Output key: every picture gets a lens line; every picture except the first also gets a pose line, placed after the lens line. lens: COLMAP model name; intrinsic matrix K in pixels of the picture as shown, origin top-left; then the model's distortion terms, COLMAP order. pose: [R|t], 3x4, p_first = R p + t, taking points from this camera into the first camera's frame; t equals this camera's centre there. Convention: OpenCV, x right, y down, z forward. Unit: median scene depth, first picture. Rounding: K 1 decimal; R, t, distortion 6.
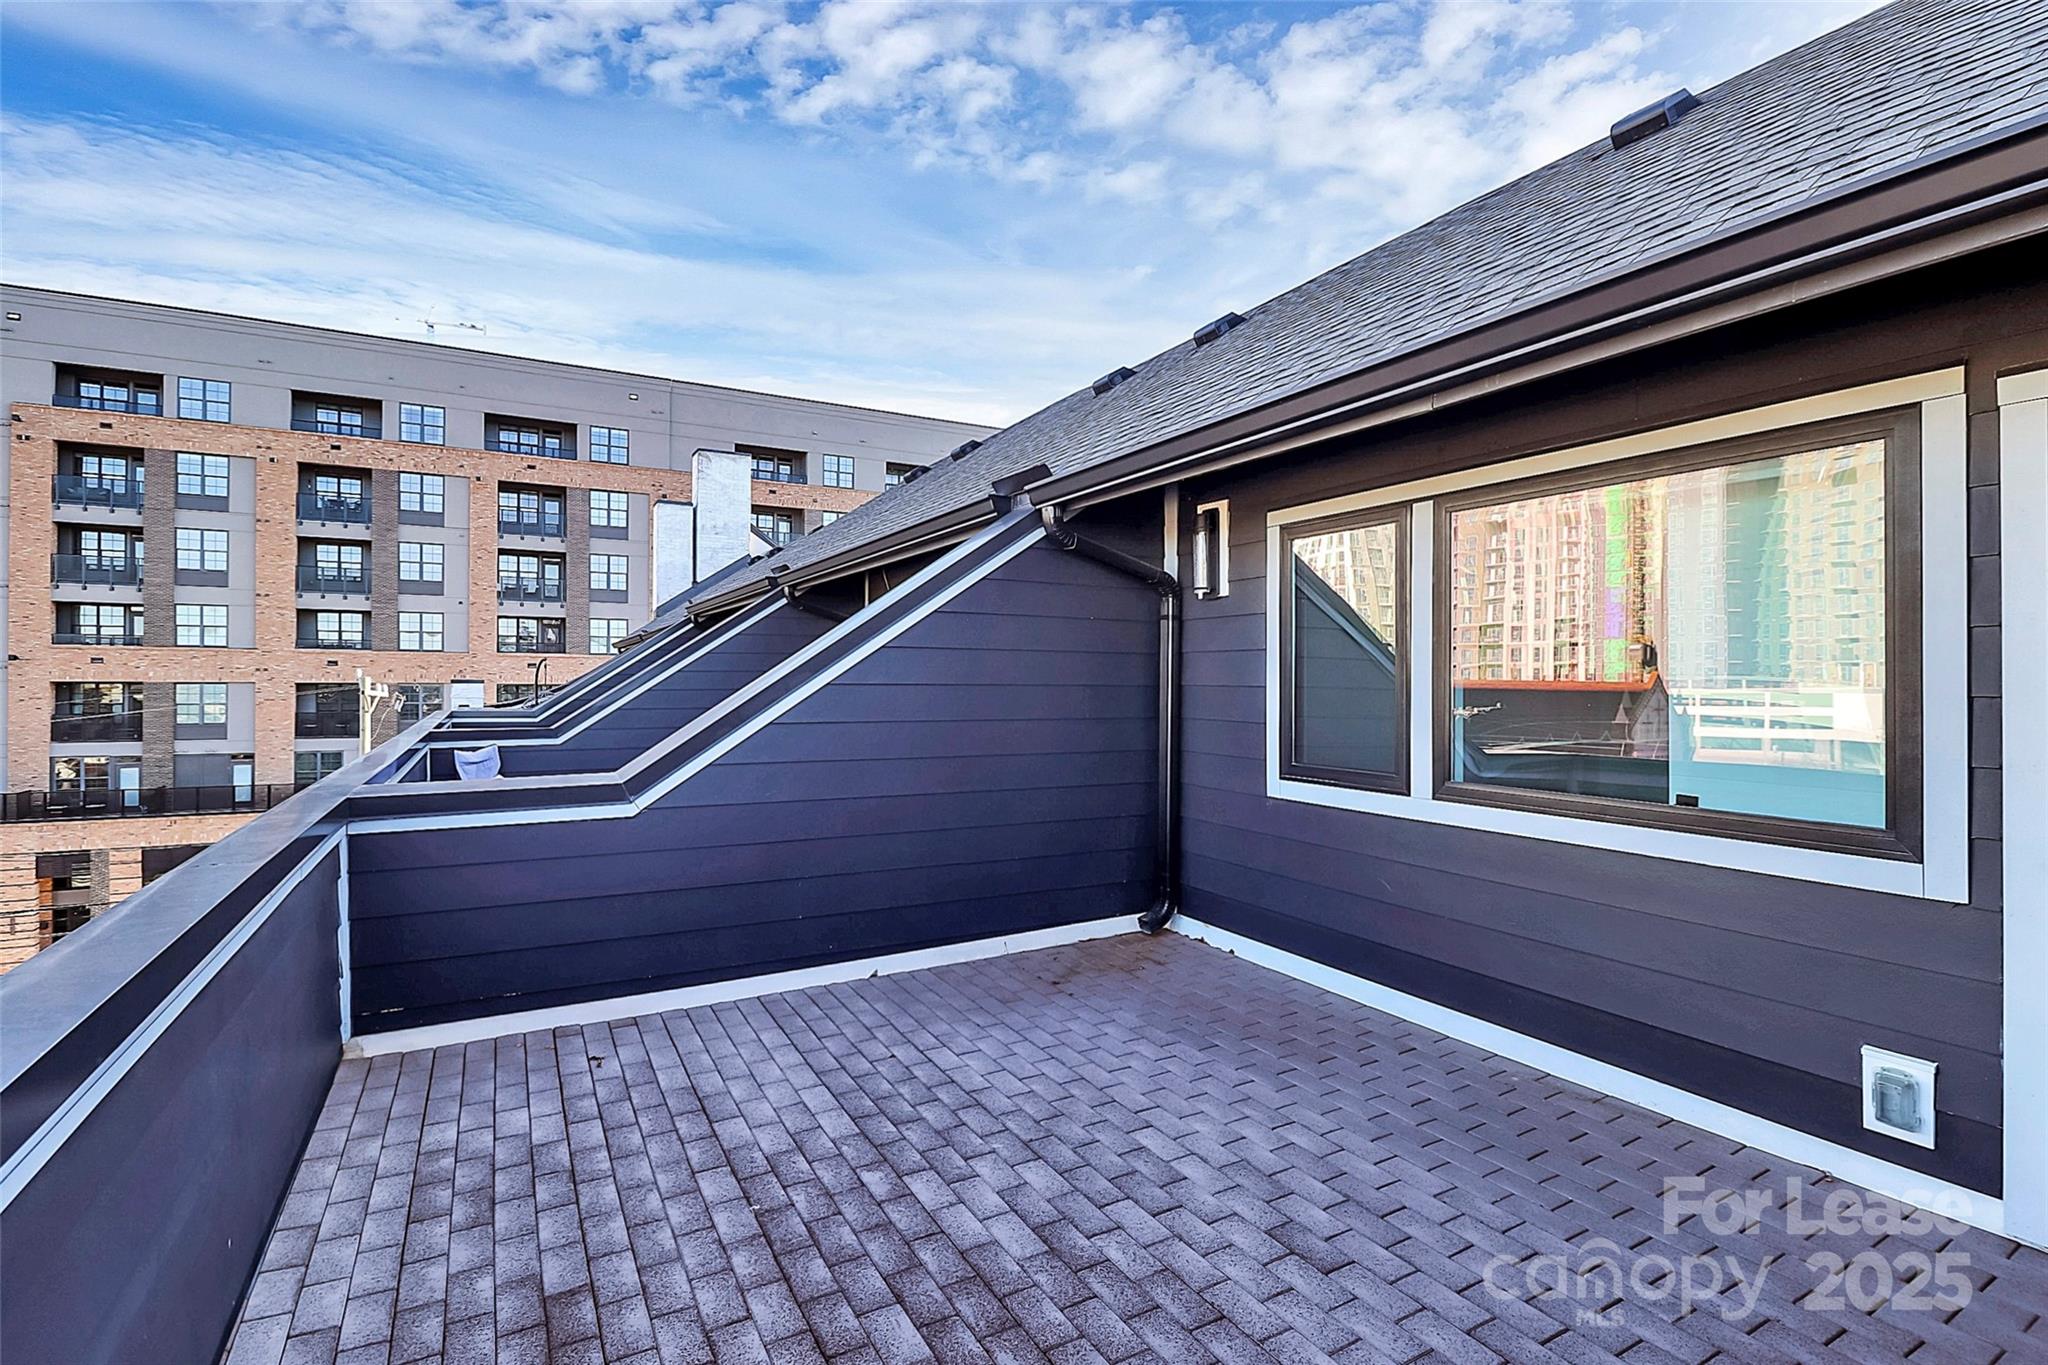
lens RADIAL K [[971.8, 0, 1023.1], [0, 971.8, 675.3], [0, 0, 1]] dist [-0.001246, -0.000768]
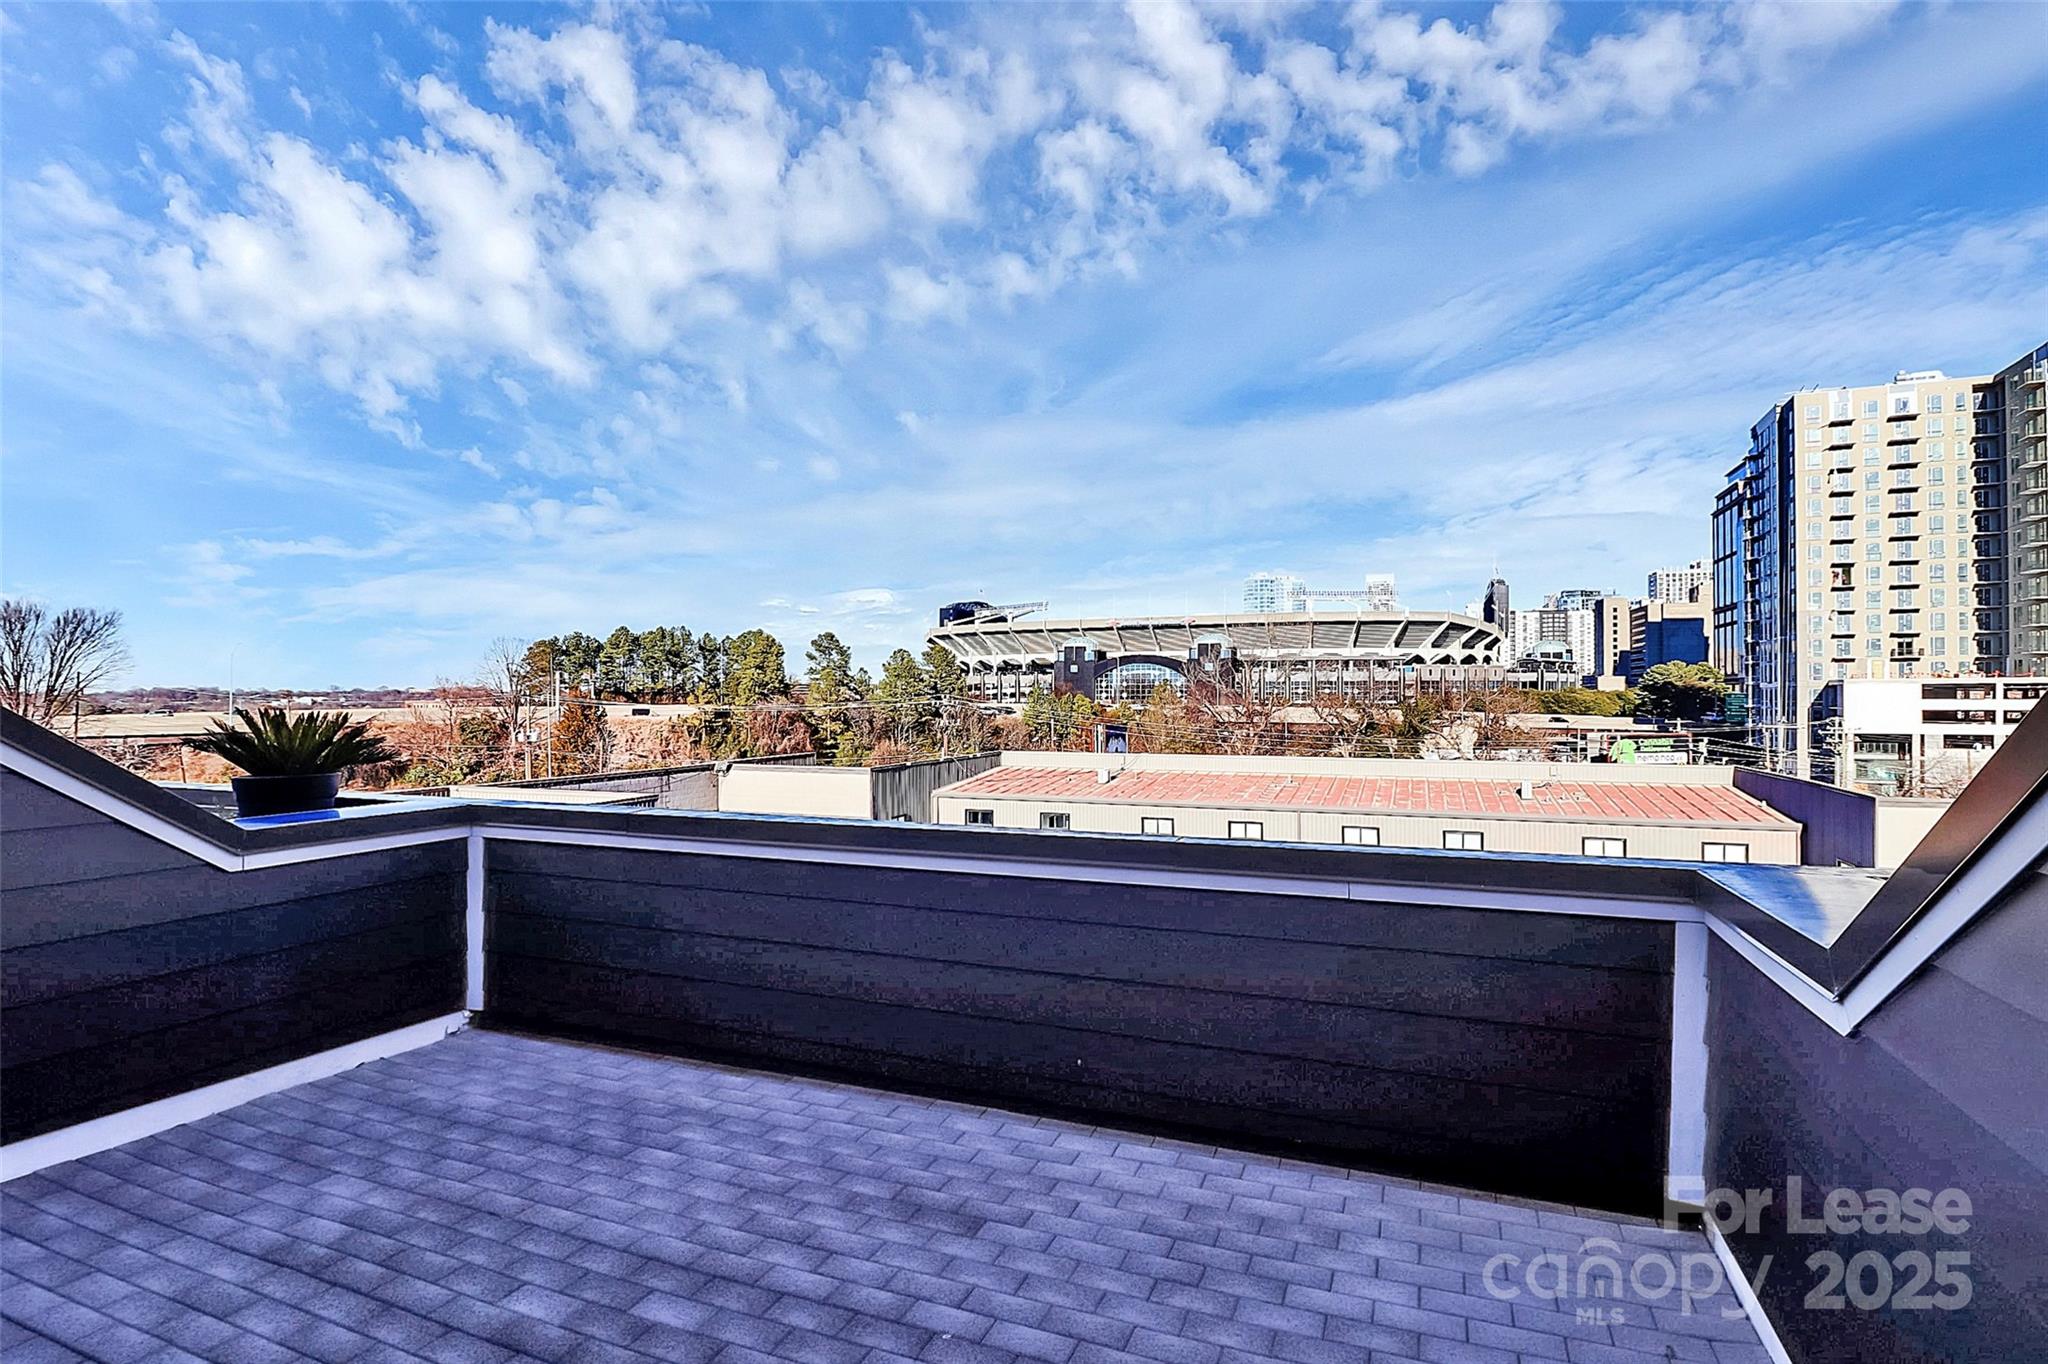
lens RADIAL K [[971.8, 0, 1023.1], [0, 971.8, 674.8], [0, 0, 1]] dist [-0.001246, -0.000768]
pose [[-0.770069, -0.016313, -0.637752, 0.239950], [0.005653, 0.999459, -0.032390, -0.001736], [0.637935, -0.028548, -0.769561, 1.846004]]
